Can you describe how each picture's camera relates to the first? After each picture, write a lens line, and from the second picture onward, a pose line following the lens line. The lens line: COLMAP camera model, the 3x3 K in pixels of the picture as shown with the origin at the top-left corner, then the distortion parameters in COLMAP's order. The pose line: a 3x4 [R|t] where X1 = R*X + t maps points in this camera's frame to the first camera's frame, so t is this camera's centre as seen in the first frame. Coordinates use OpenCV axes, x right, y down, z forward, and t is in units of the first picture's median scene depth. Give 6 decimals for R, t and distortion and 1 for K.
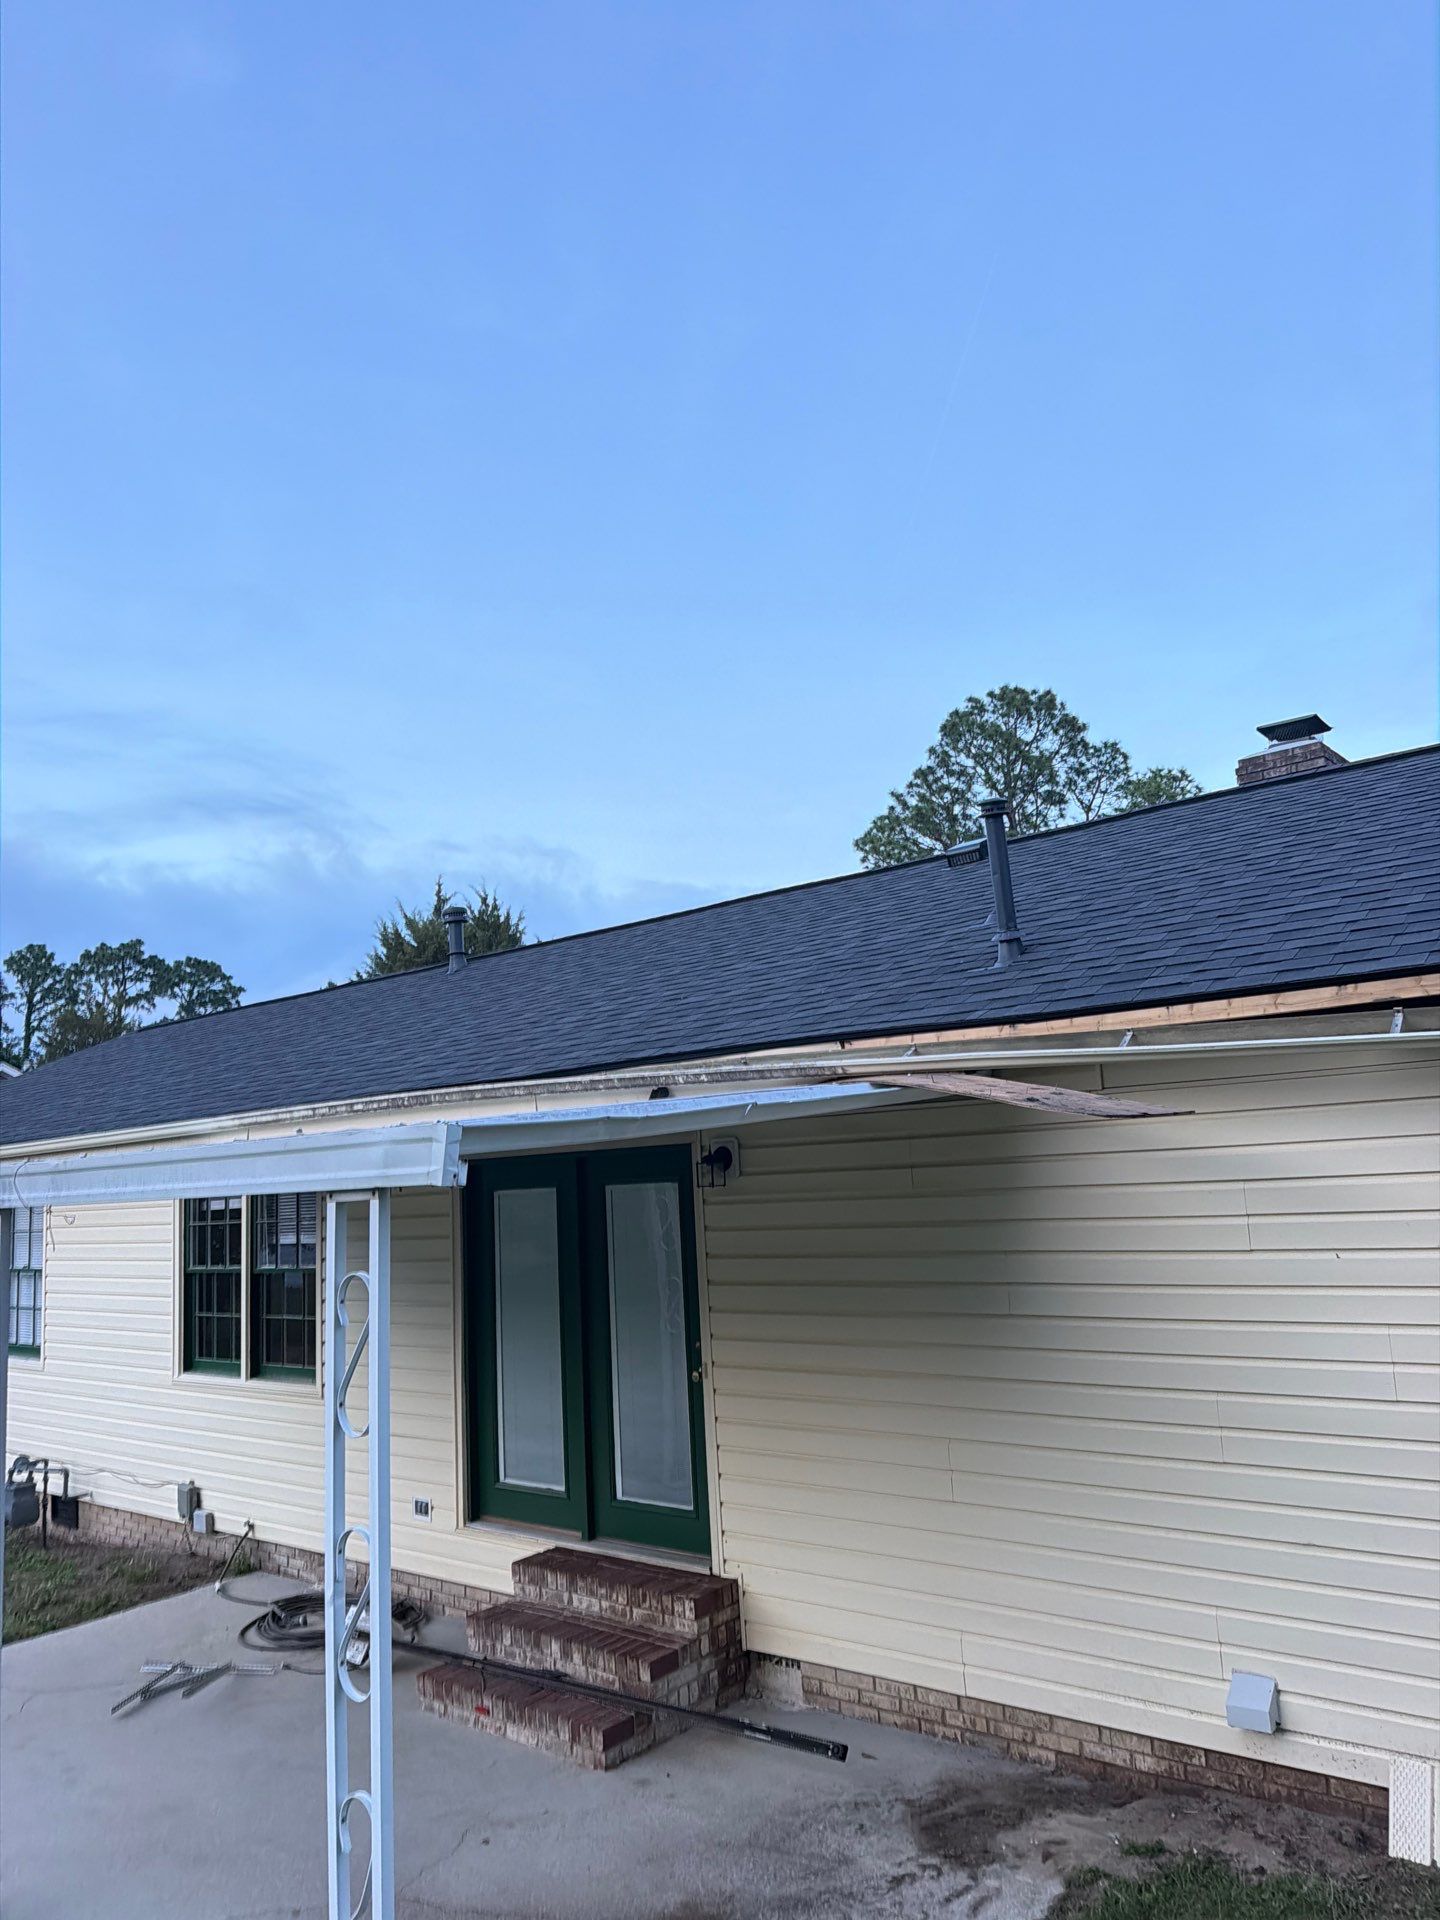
lens RADIAL K [[1343.4, 0, 723.0], [0, 1343.4, 966.8], [0, 0, 1]] dist [0.100035, -0.100390]
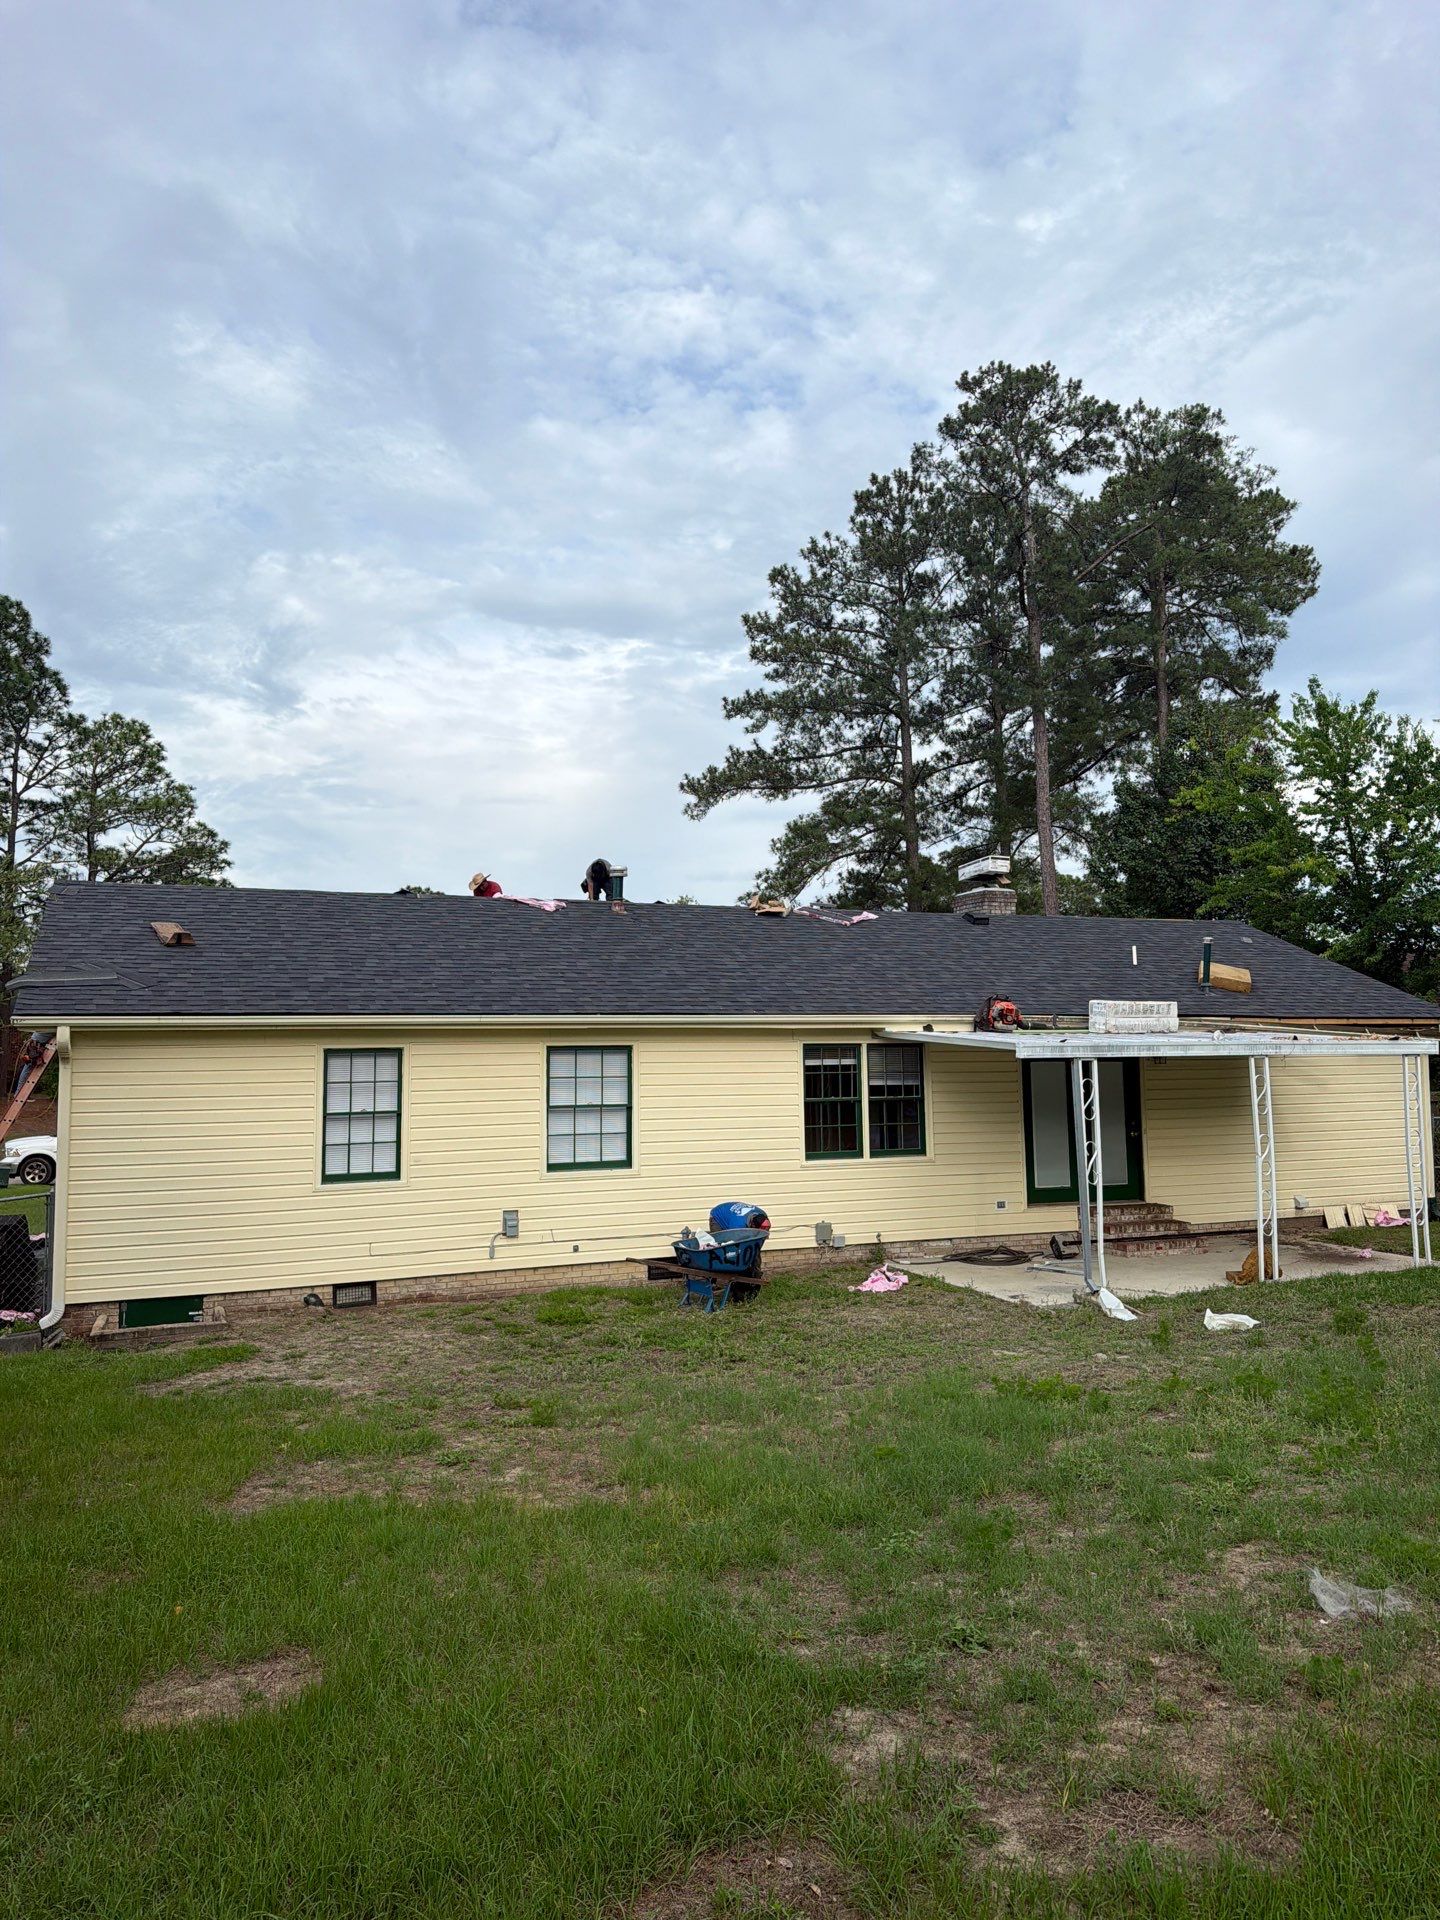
lens RADIAL K [[1326.5, 0, 710.7], [0, 1326.5, 979.2], [0, 0, 1]] dist [0.084263, -0.034631]
pose [[0.477044, 0.104095, 0.872693, -1.878214], [-0.147014, 0.988422, -0.037536, 0.154654], [-0.866496, -0.110392, 0.486824, 0.334239]]
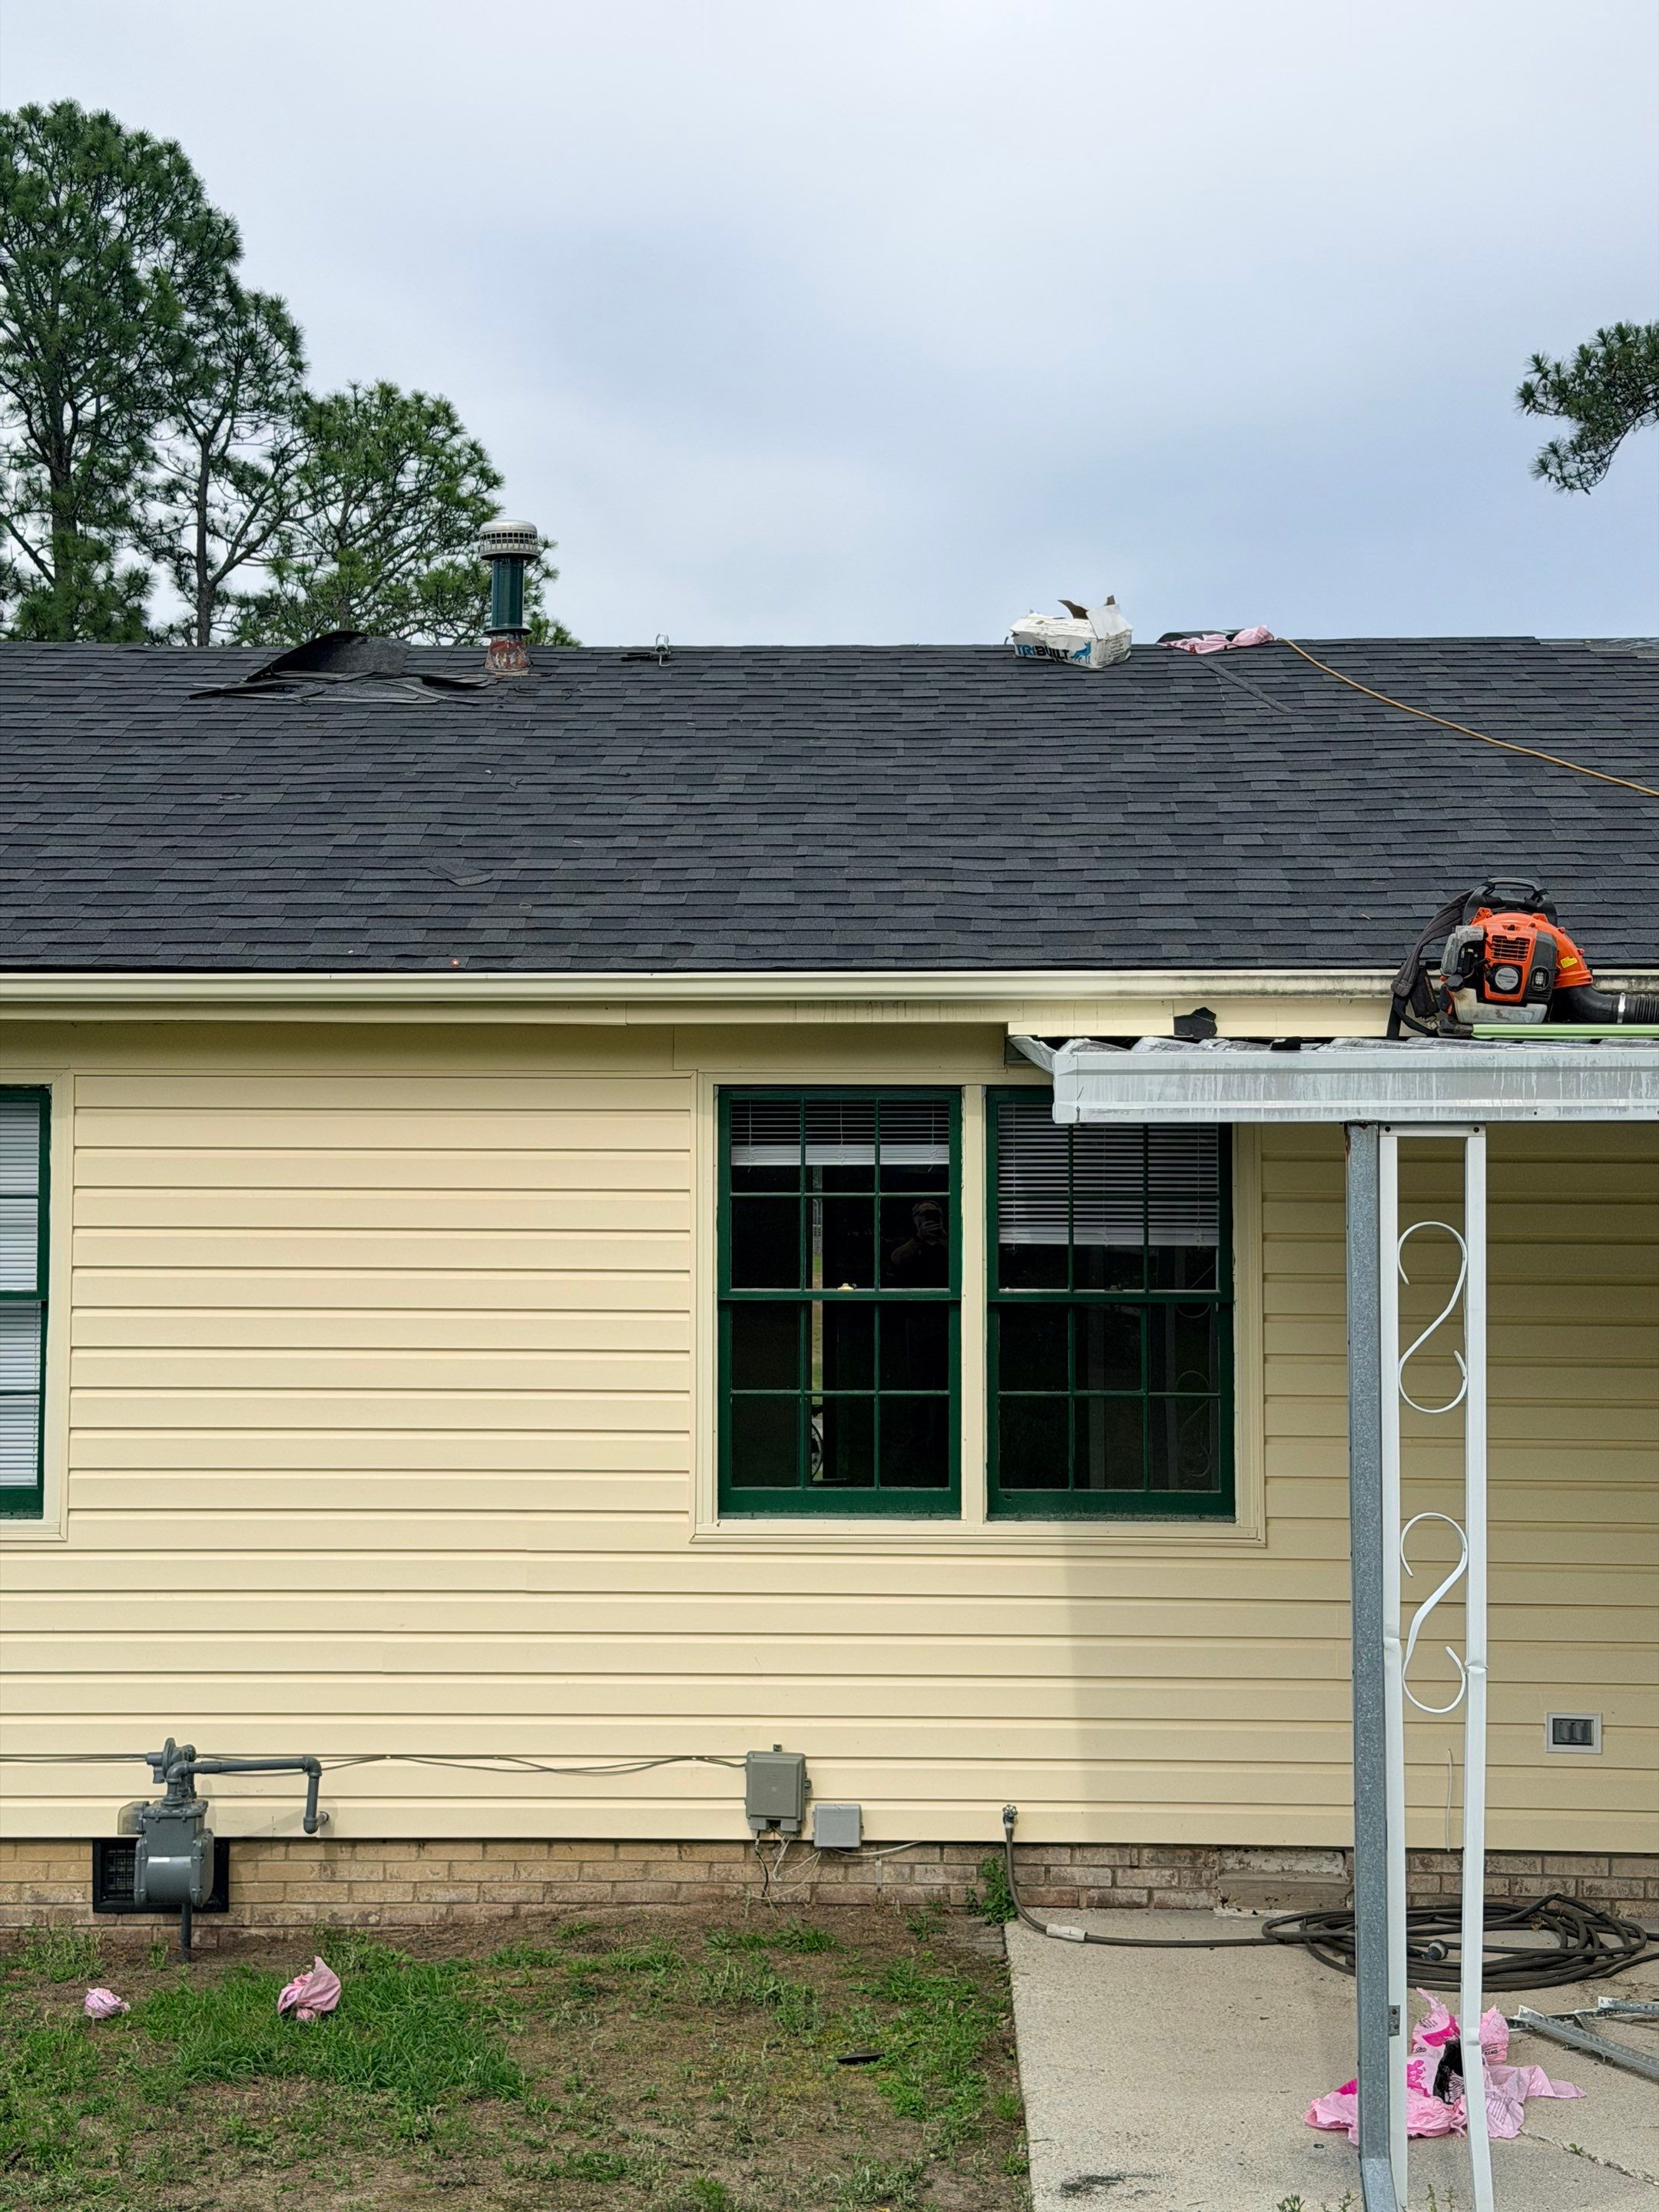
lens RADIAL K [[3091.8, 0, 819.1], [0, 3091.8, 1104.7], [0, 0, 1]] dist [0.102530, 0.000000]
pose [[0.792731, 0.077270, 0.604655, -0.990870], [-0.137705, 0.988992, 0.054152, 0.101639], [-0.593814, -0.126192, 0.794645, 0.185826]]
